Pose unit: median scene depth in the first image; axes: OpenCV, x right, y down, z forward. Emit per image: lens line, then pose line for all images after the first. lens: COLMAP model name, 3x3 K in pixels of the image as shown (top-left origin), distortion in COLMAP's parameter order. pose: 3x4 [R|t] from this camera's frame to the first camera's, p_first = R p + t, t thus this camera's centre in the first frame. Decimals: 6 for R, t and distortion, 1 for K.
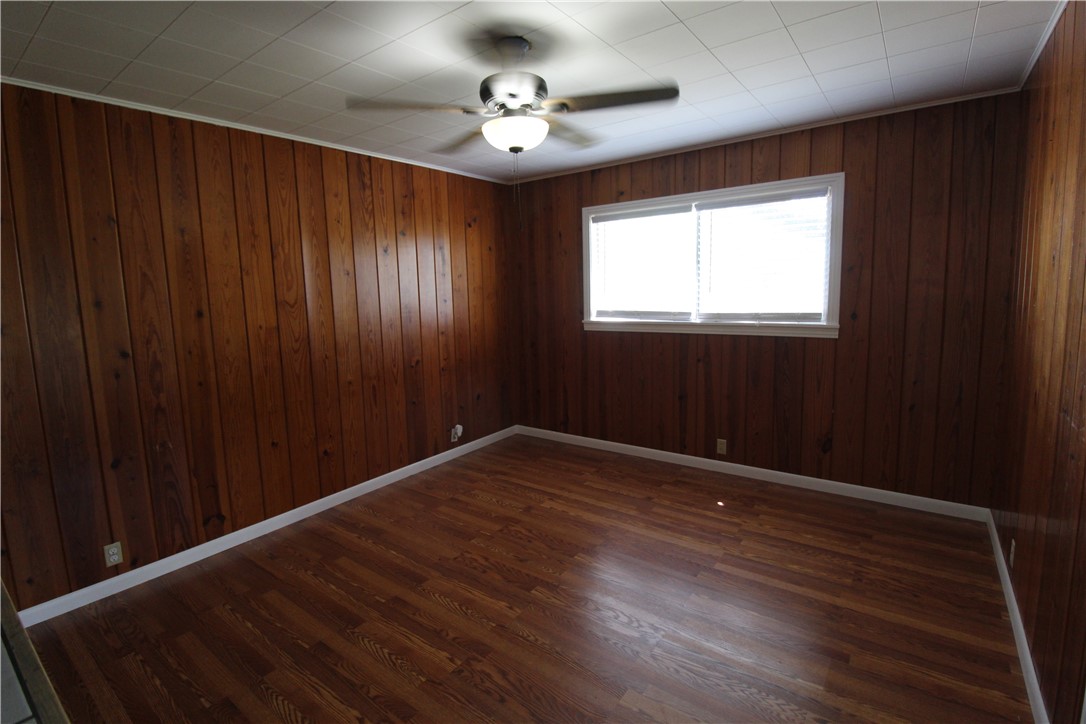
lens RADIAL K [[500.7, 0, 542.9], [0, 500.7, 349.5], [0, 0, 1]] dist [0.004416, -0.011646]
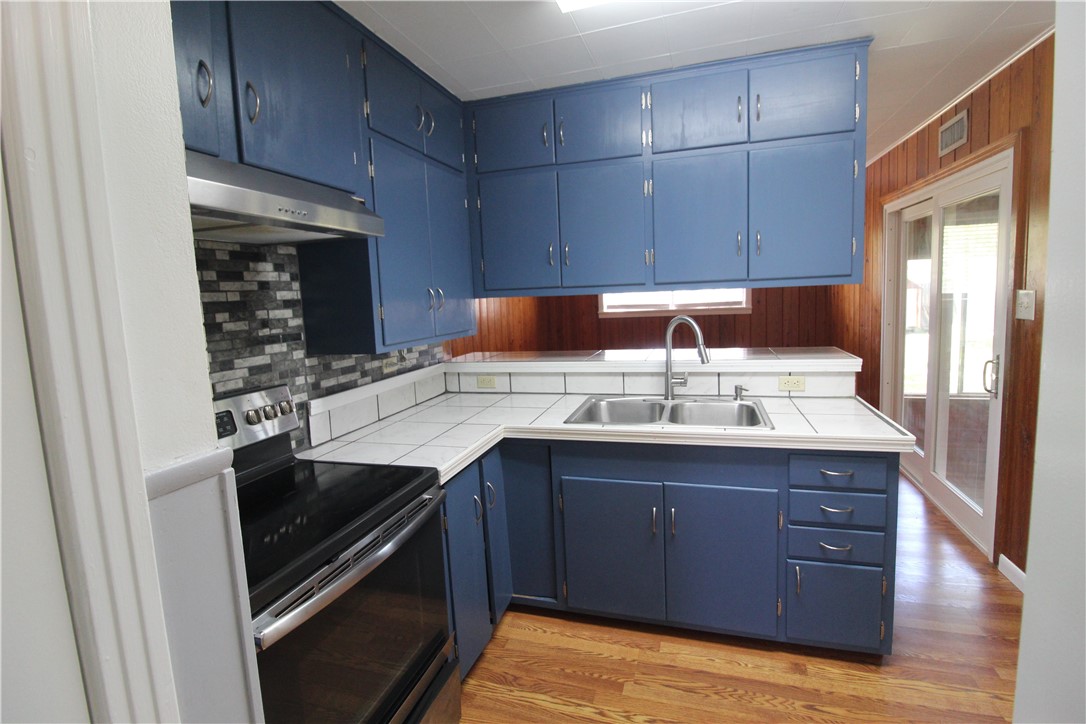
lens RADIAL K [[500.7, 0, 542.9], [0, 500.7, 349.5], [0, 0, 1]] dist [0.004416, -0.011646]
pose [[0.941511, -0.050479, 0.333180, -0.690866], [0.059178, 0.998119, -0.016006, 0.083734], [-0.331746, 0.034787, 0.942727, -0.461874]]
